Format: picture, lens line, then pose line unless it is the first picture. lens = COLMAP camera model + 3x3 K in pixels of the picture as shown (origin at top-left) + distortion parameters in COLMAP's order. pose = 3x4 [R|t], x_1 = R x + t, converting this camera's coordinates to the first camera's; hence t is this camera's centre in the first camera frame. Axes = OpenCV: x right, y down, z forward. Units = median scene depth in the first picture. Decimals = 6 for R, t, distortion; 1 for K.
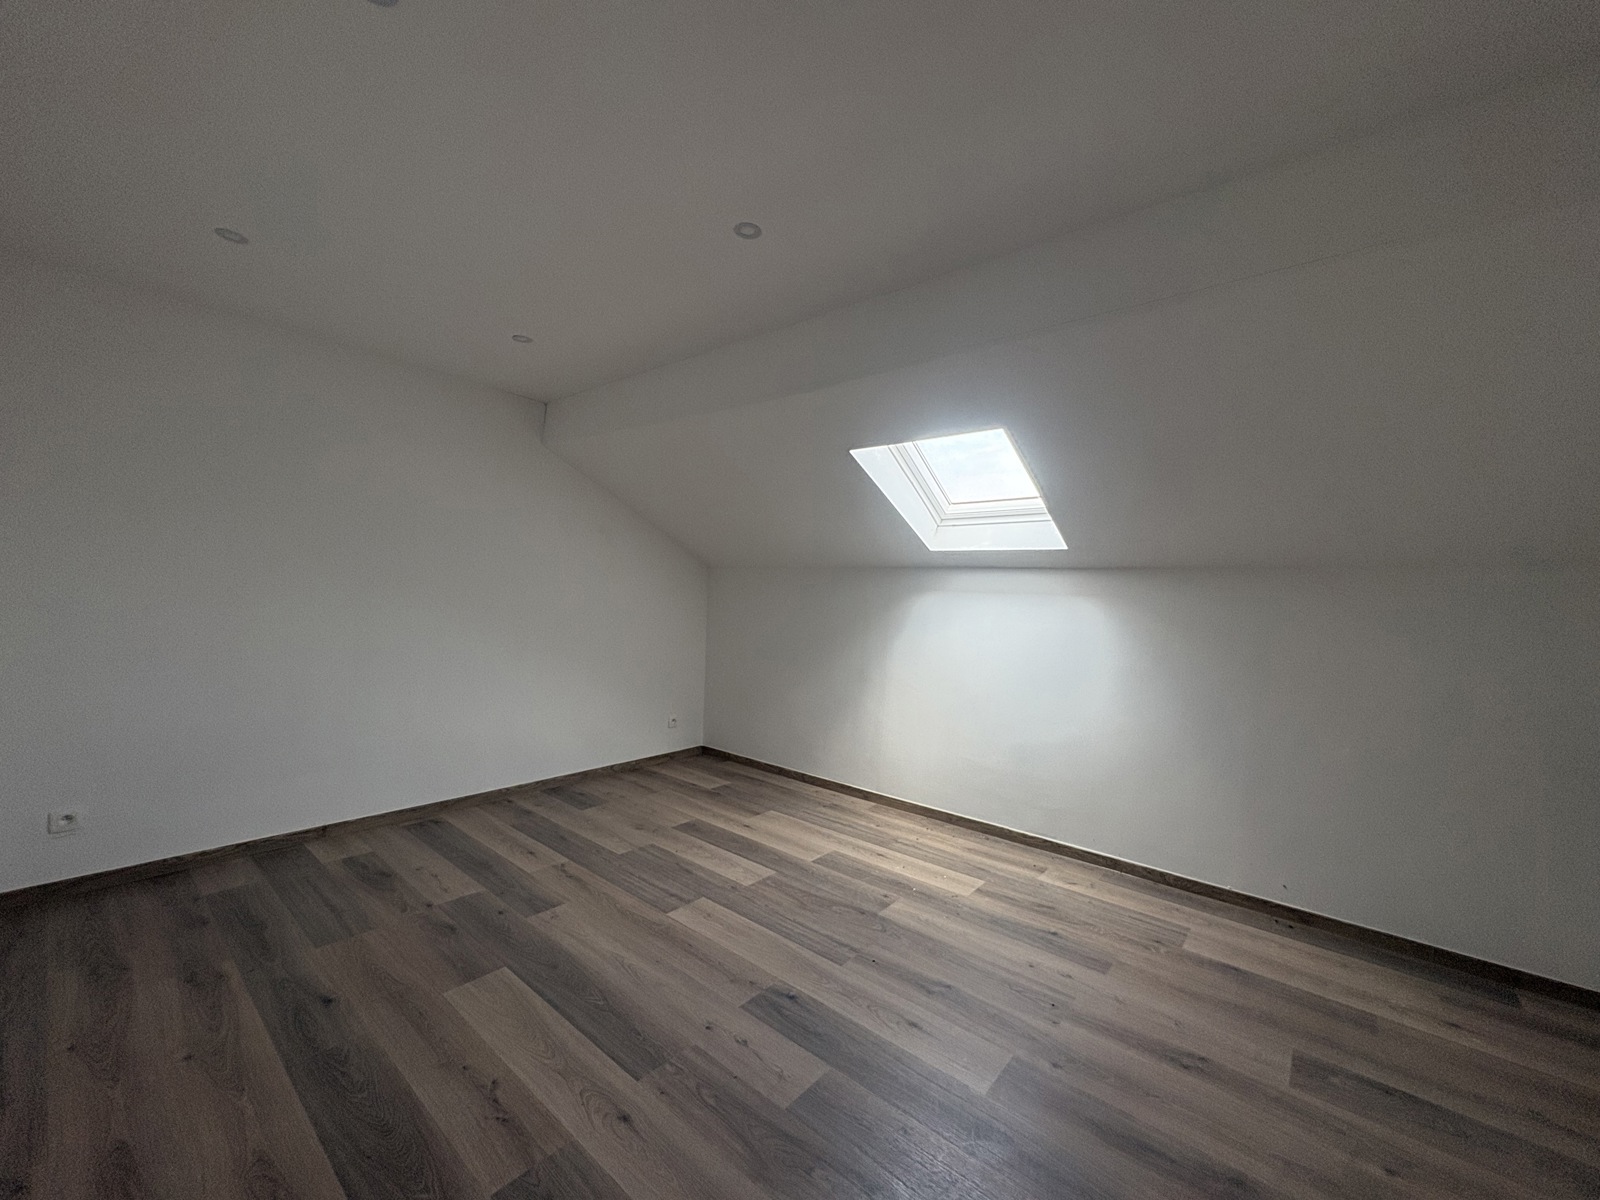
lens RADIAL K [[640.1, 0, 796.5], [0, 640.1, 598.1], [0, 0, 1]] dist [0.003024, 0.000146]
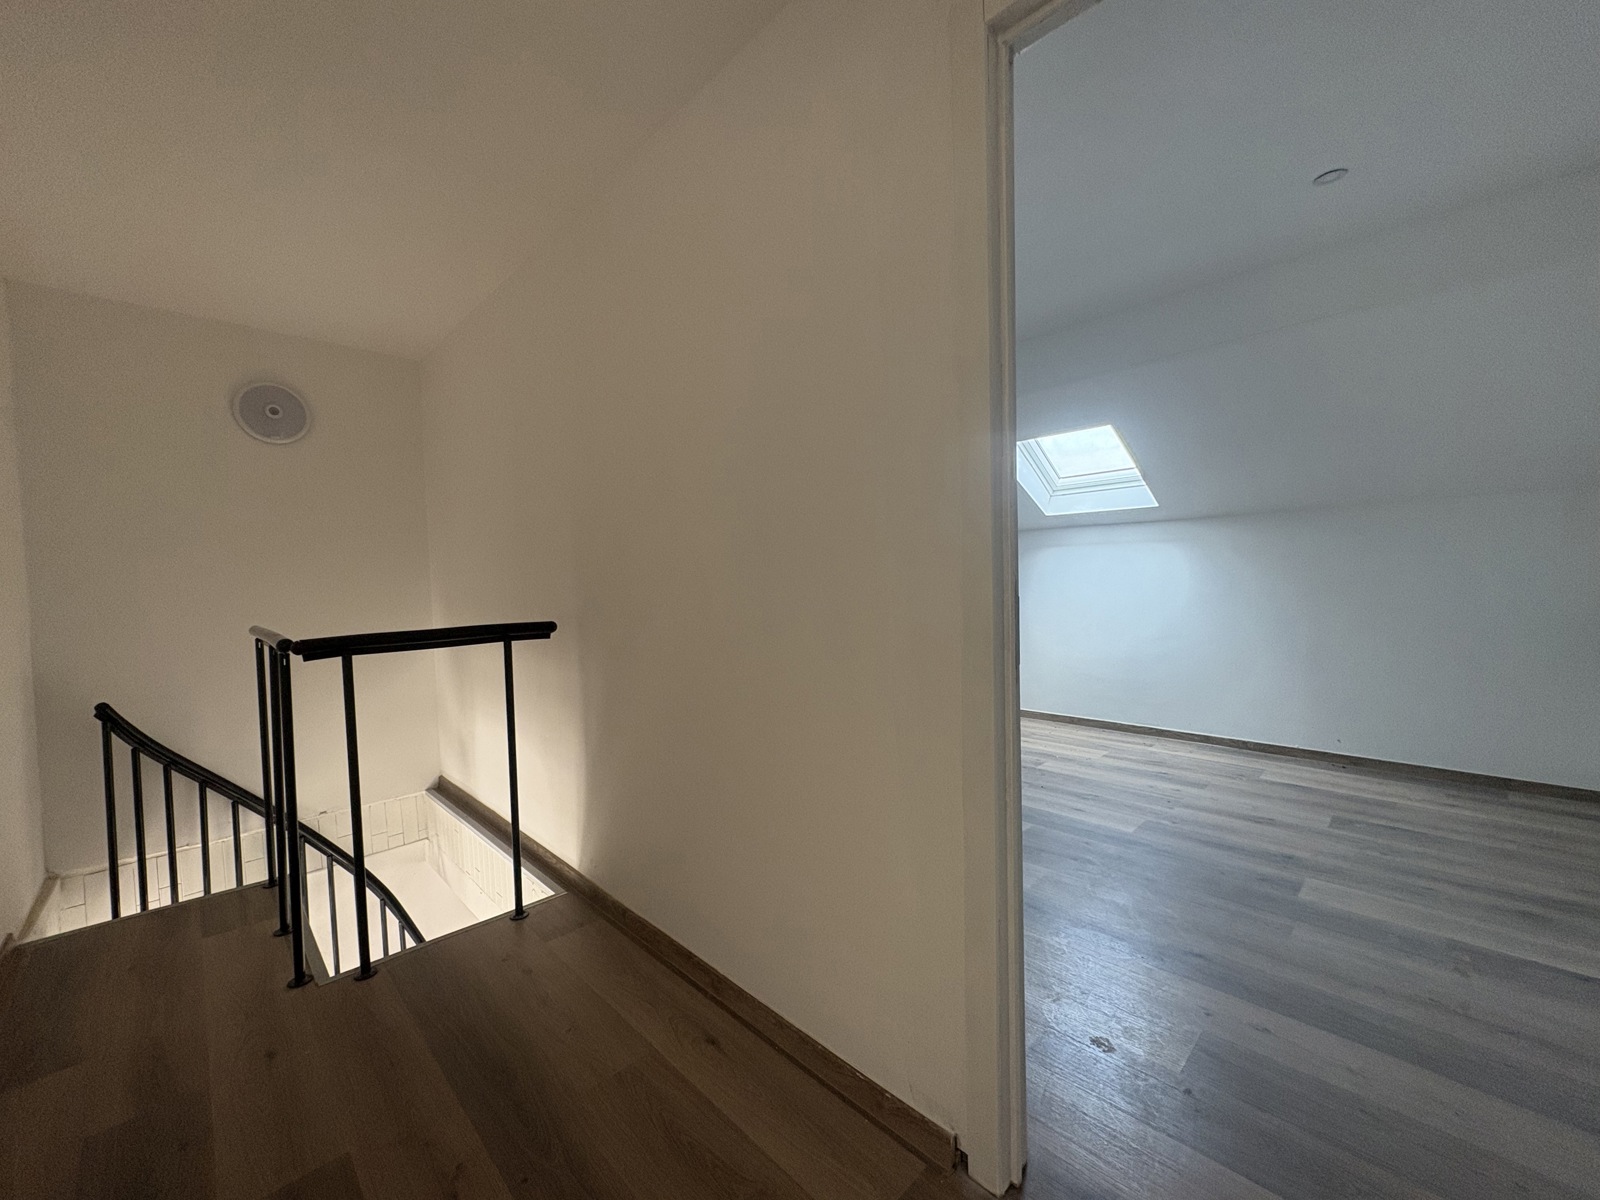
lens RADIAL K [[640.1, 0, 794.4], [0, 640.1, 606.8], [0, 0, 1]] dist [0.003024, 0.000146]
pose [[0.993449, -0.058463, -0.098187, -0.236126], [0.062479, 0.997310, 0.038336, 0.036529], [0.095682, -0.044220, 0.994429, -0.447296]]
